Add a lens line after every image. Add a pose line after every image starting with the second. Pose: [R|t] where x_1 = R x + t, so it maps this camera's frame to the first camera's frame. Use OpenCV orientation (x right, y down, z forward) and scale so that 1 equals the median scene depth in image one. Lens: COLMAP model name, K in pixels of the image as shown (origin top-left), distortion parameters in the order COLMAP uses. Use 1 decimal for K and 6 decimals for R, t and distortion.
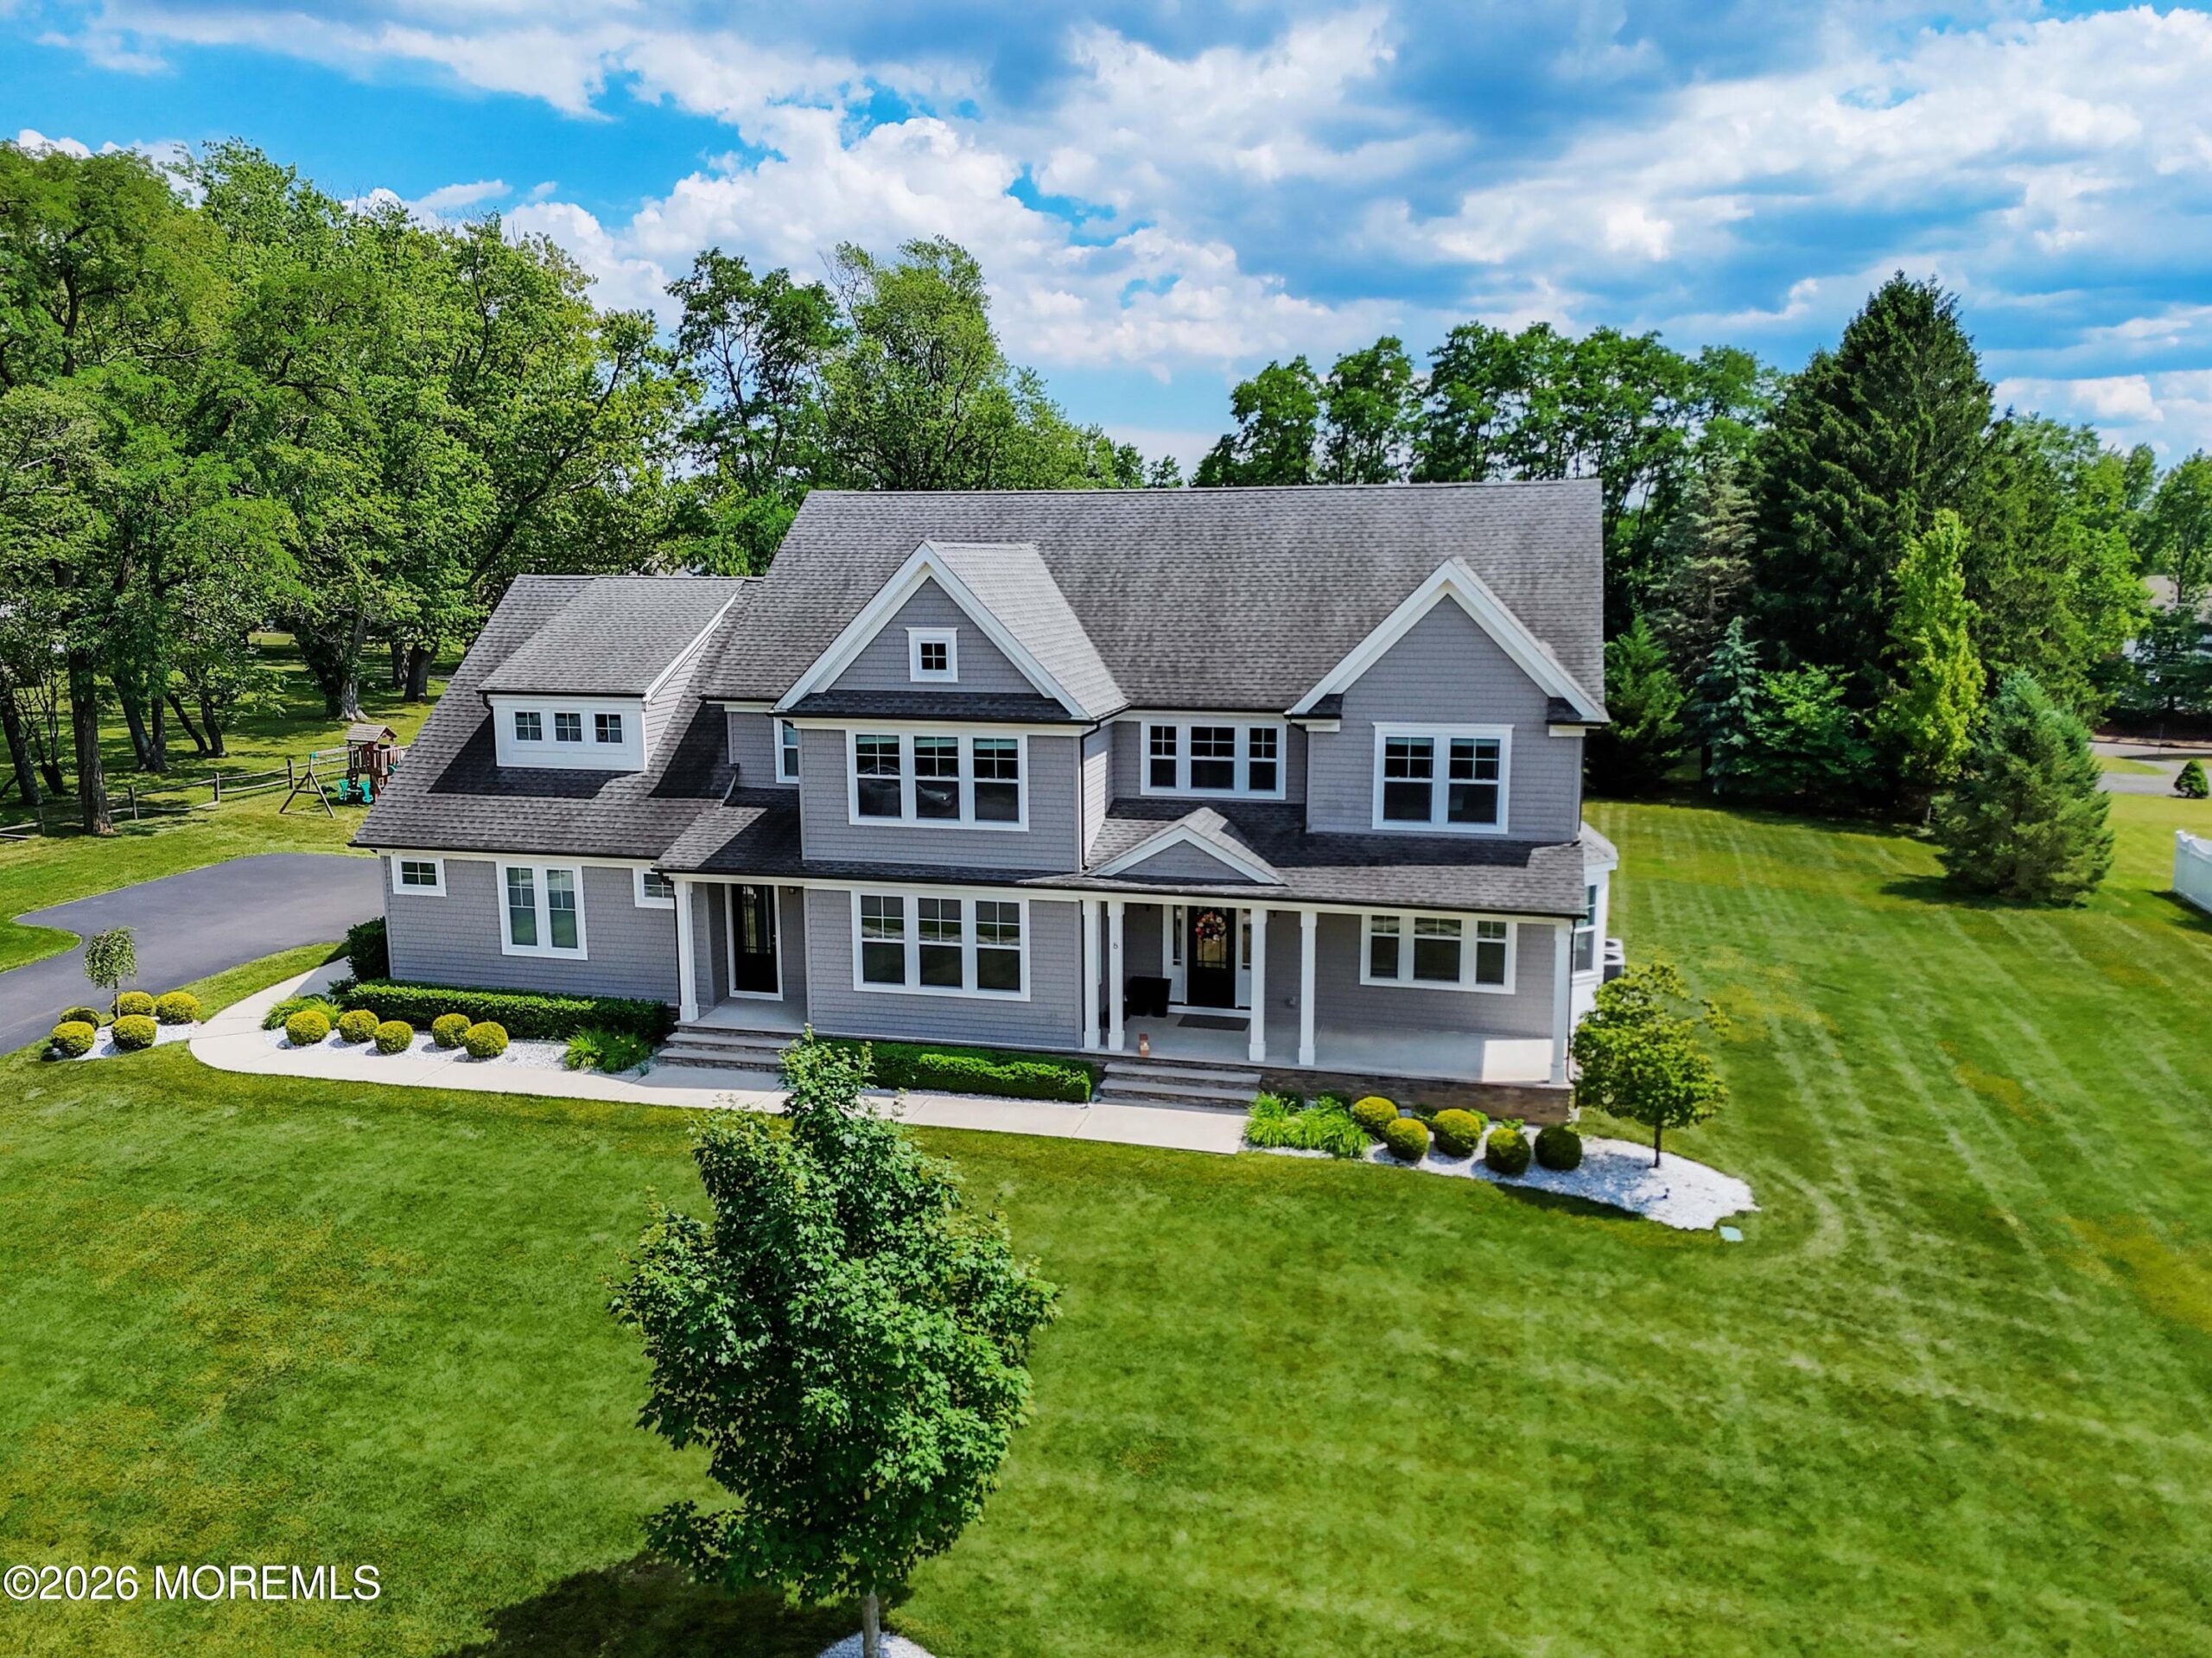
lens RADIAL K [[1624.1, 0, 1109.7], [0, 1624.1, 822.8], [0, 0, 1]] dist [0.073712, -0.066833]
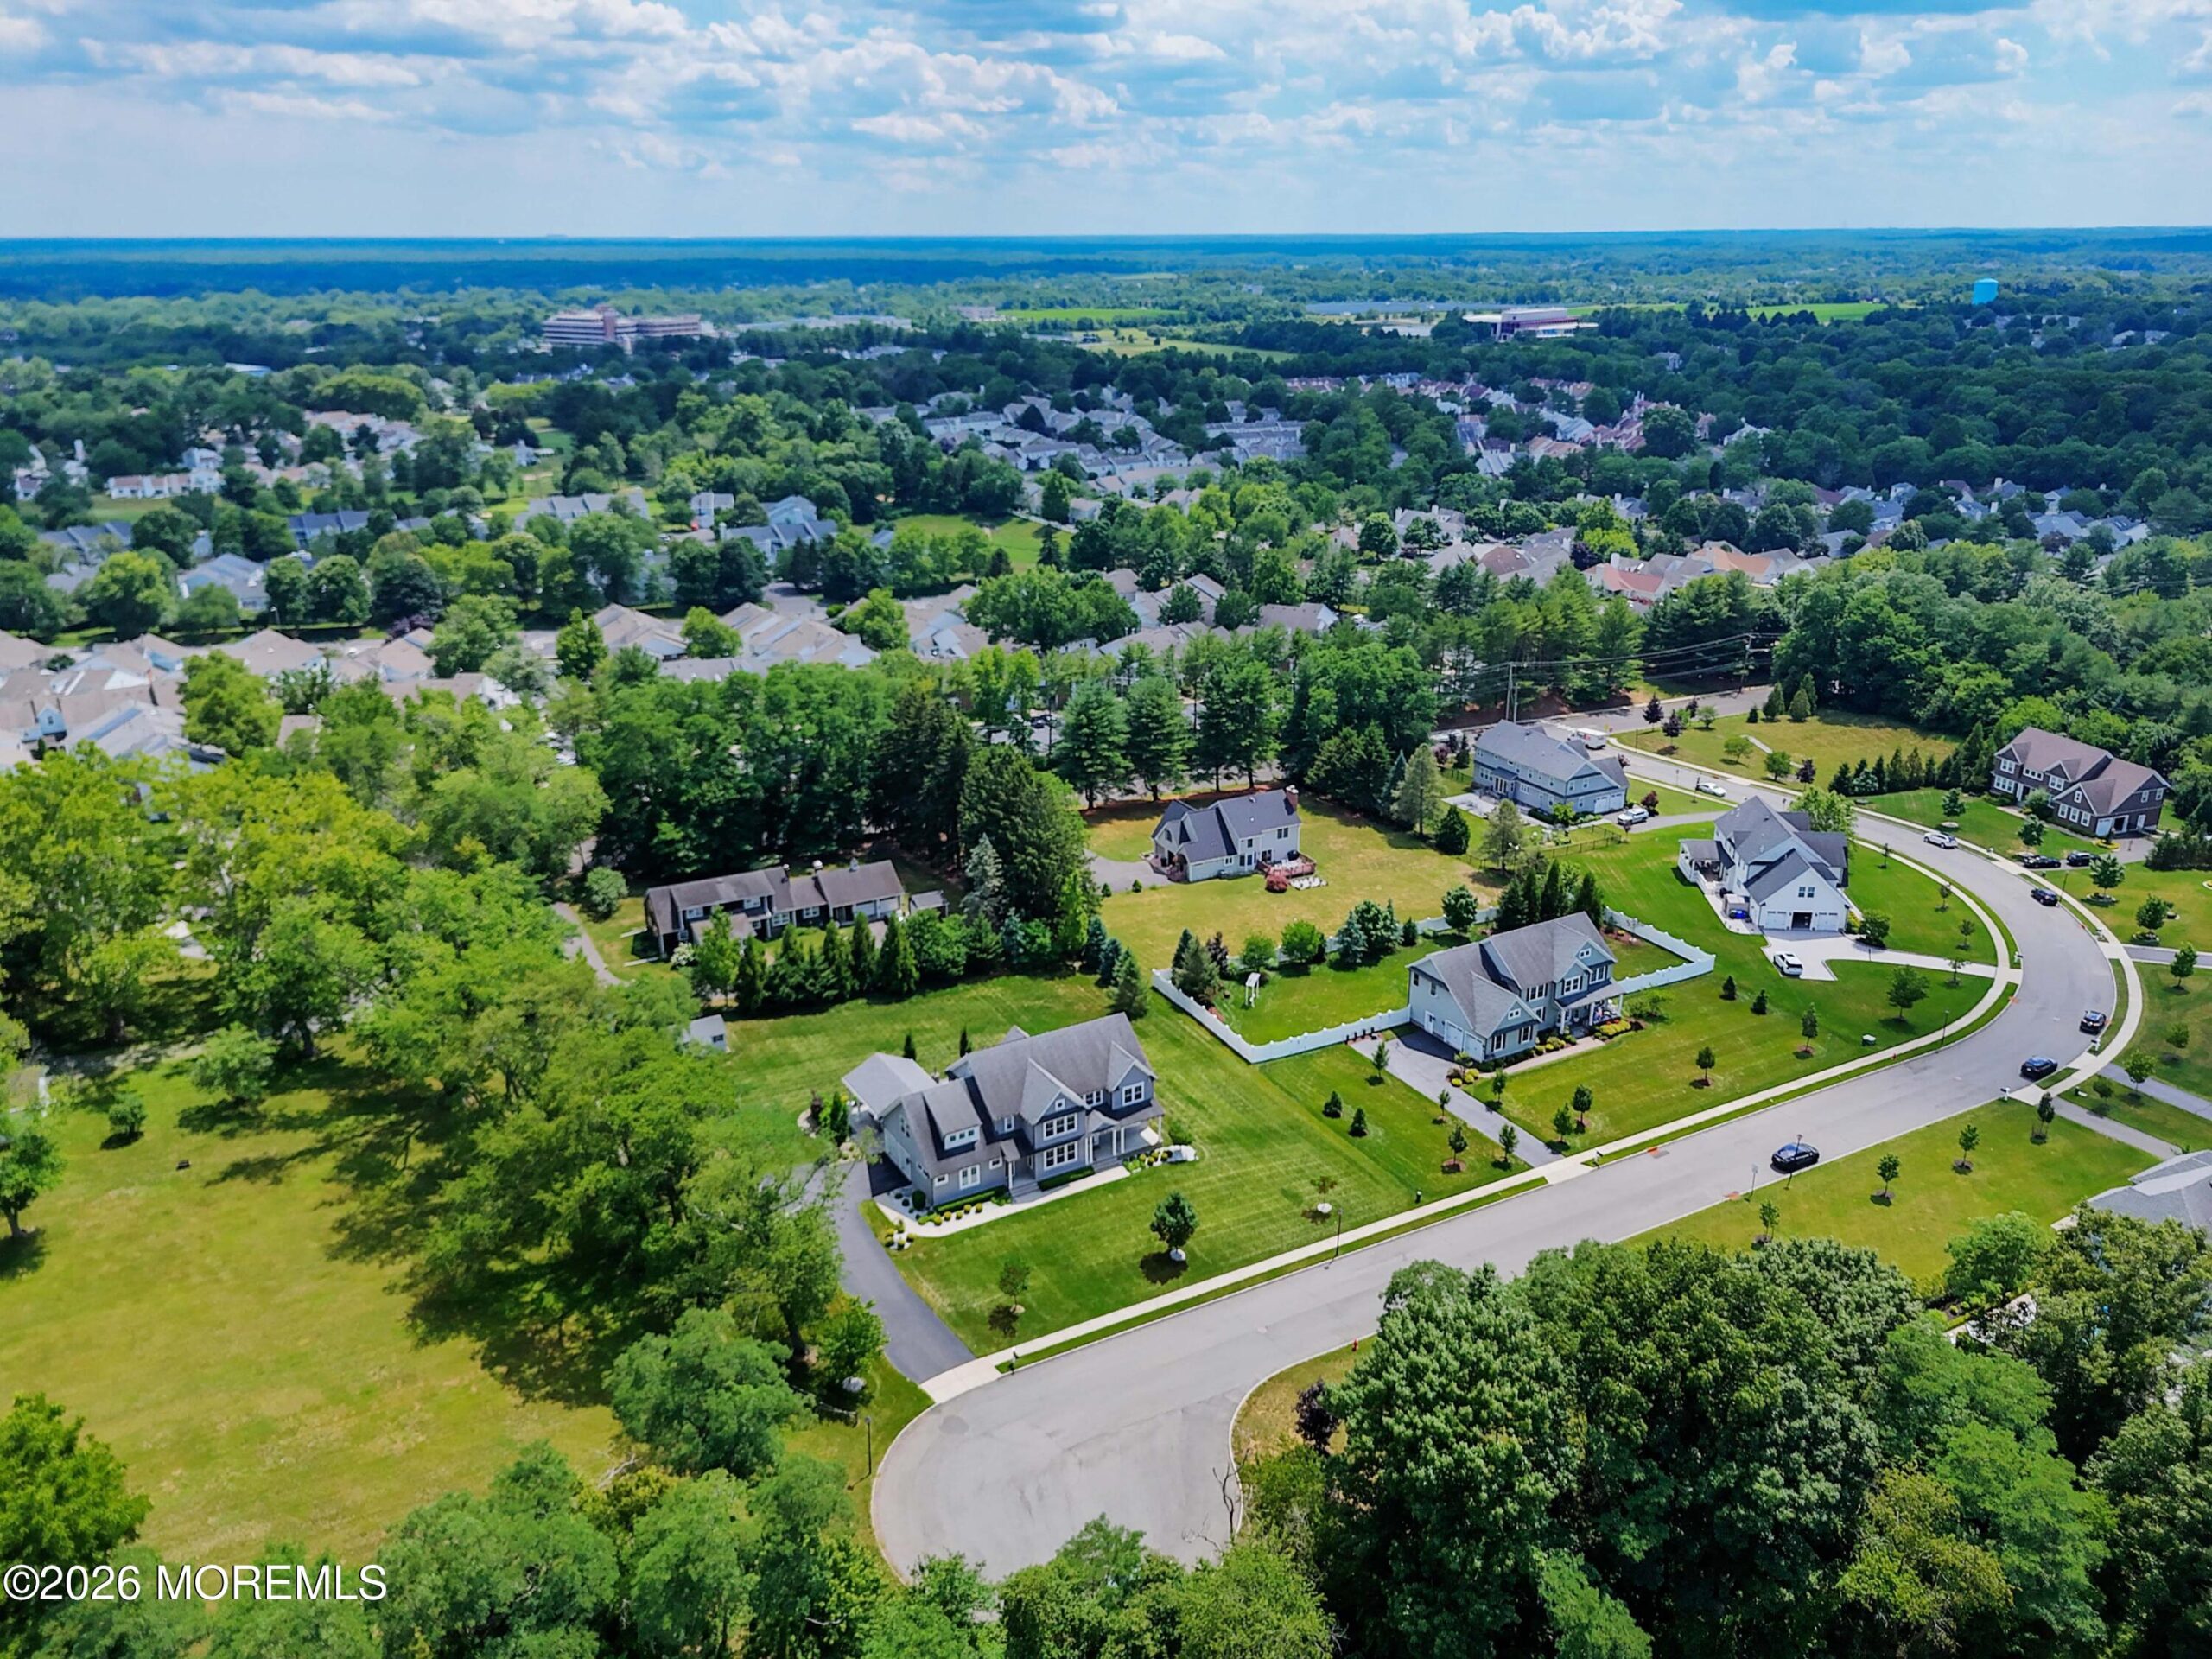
lens RADIAL K [[1624.2, 0, 1109.4], [0, 1624.2, 821.7], [0, 0, 1]] dist [0.073712, -0.066833]
pose [[0.715467, -0.231881, 0.659043, -3.111347], [0.116595, 0.969715, 0.214612, -2.012579], [-0.688848, -0.076706, 0.720836, -2.693207]]
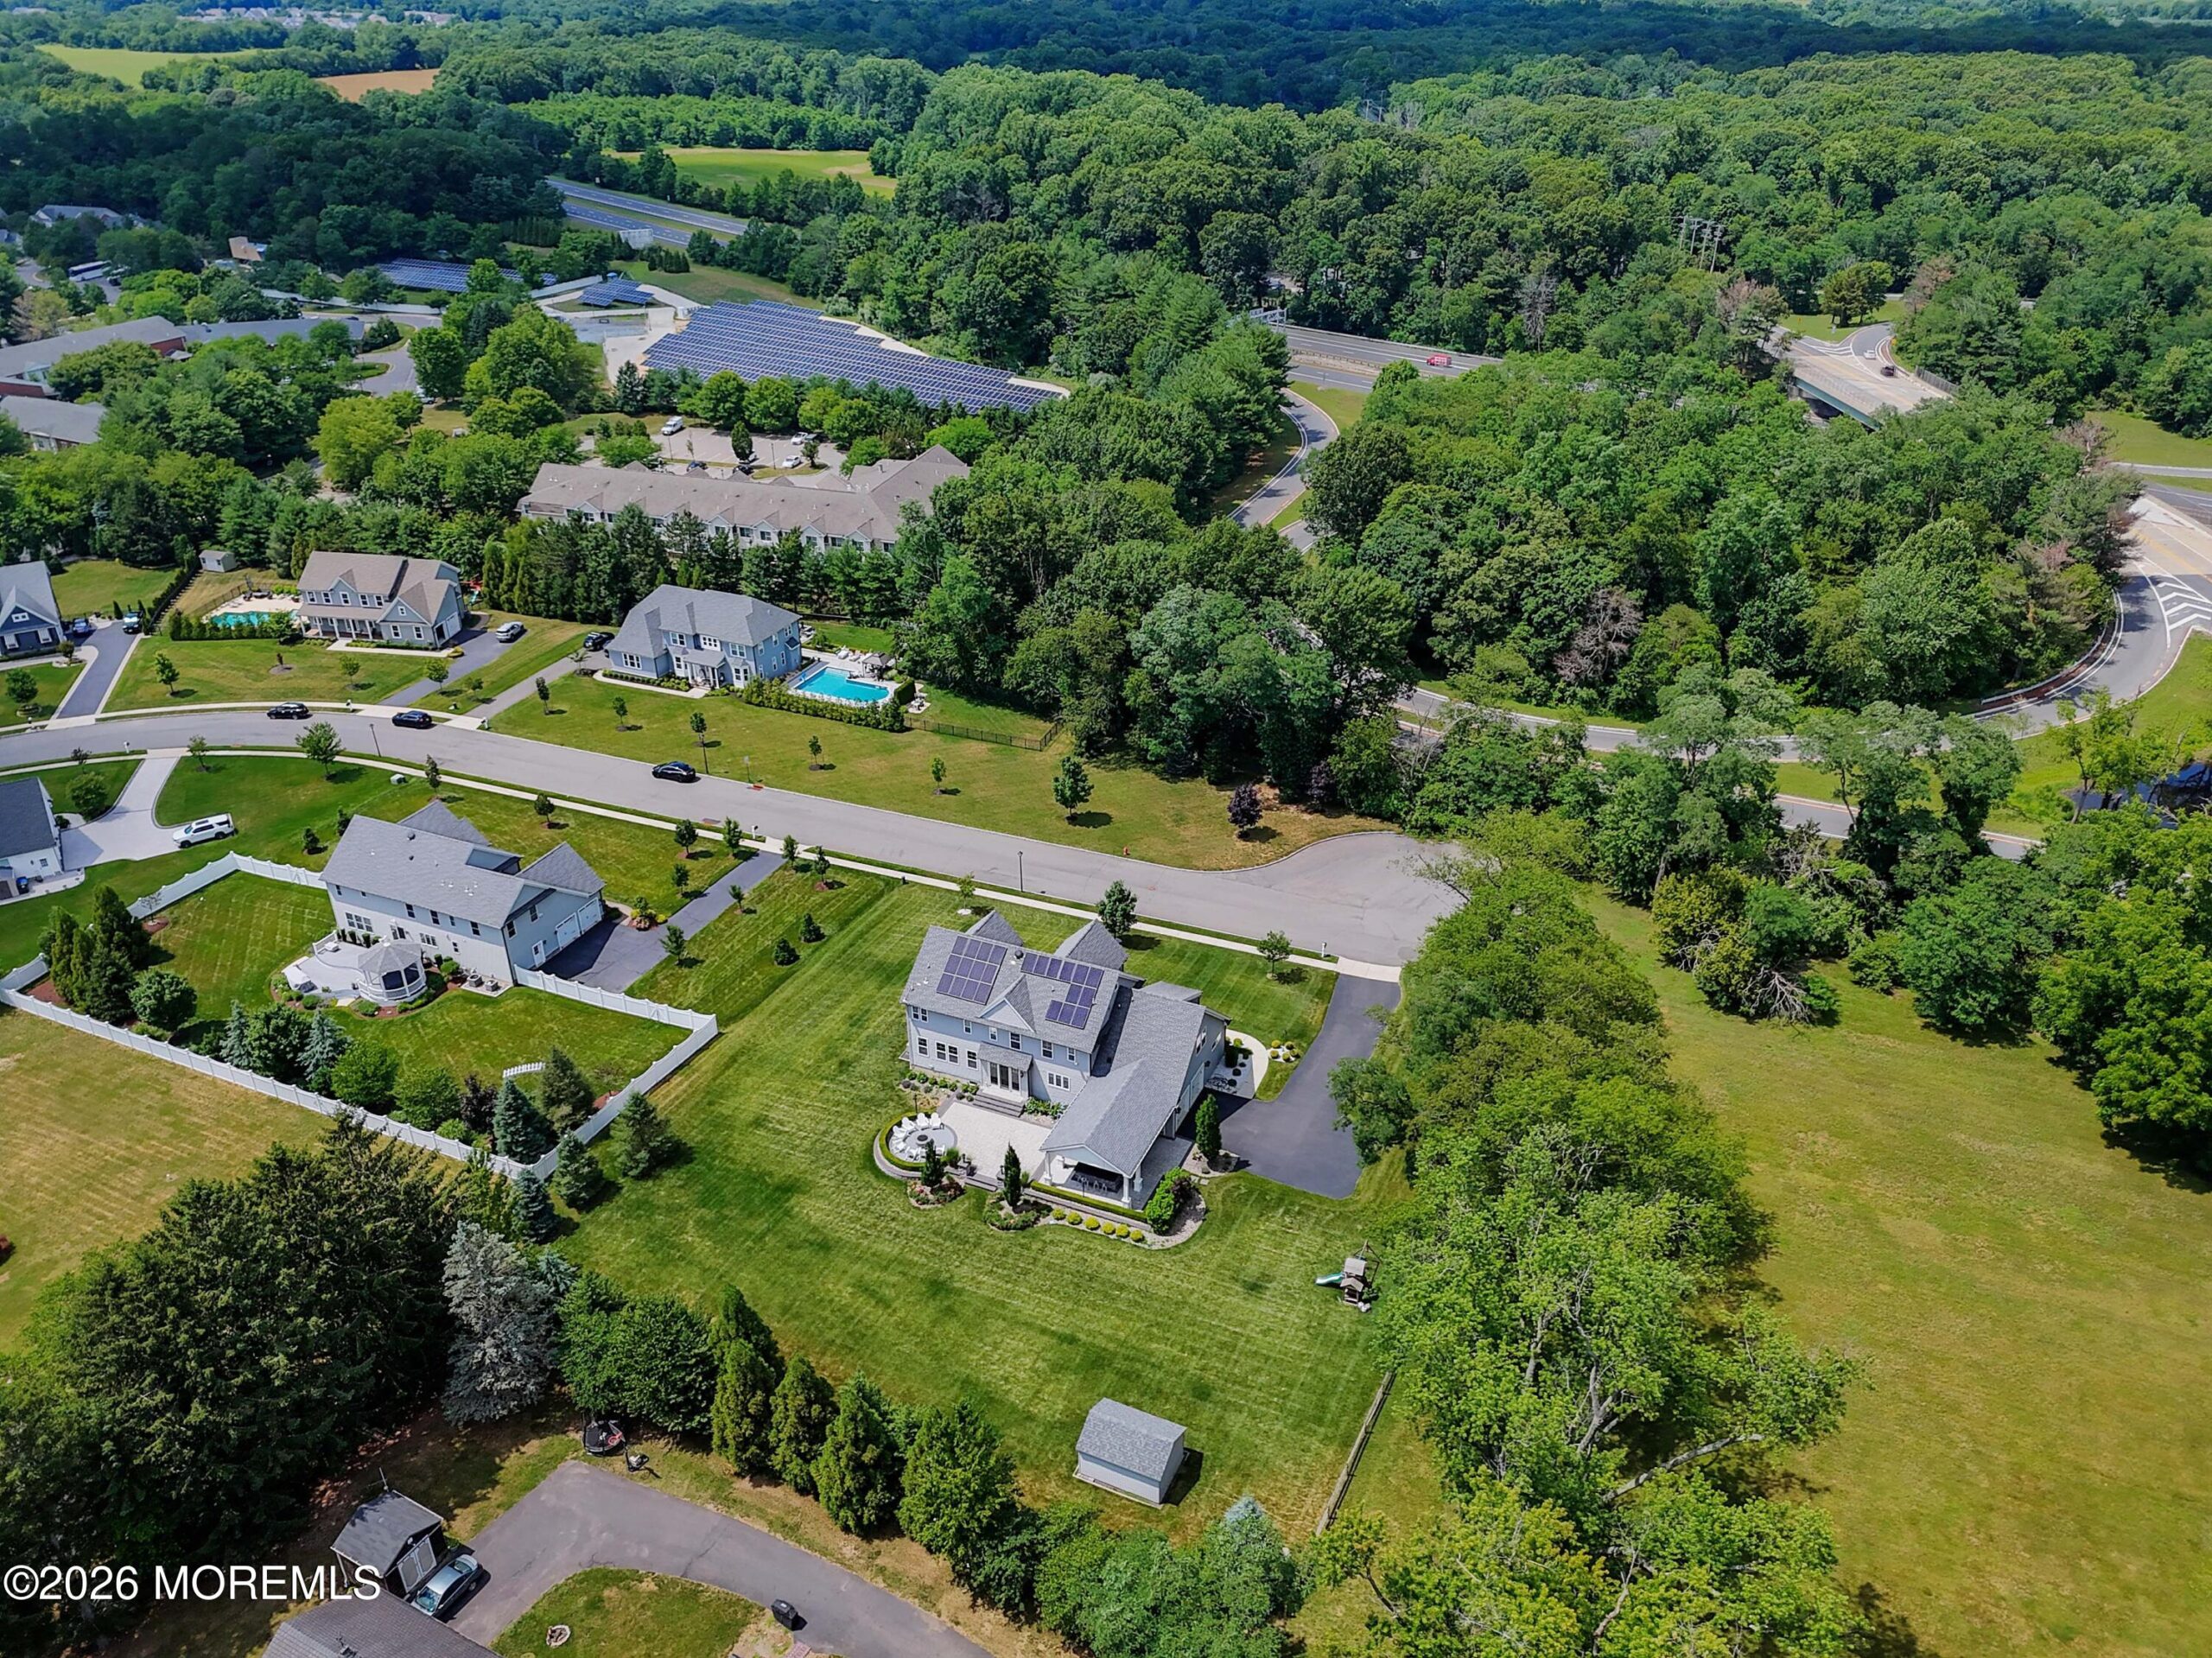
lens RADIAL K [[1624.1, 0, 1109.7], [0, 1624.1, 818.7], [0, 0, 1]] dist [0.073712, -0.066833]
pose [[-0.985373, -0.071976, 0.154464, -0.845457], [0.039680, 0.784598, 0.618734, -3.260518], [-0.165726, 0.615813, -0.770266, 4.351285]]
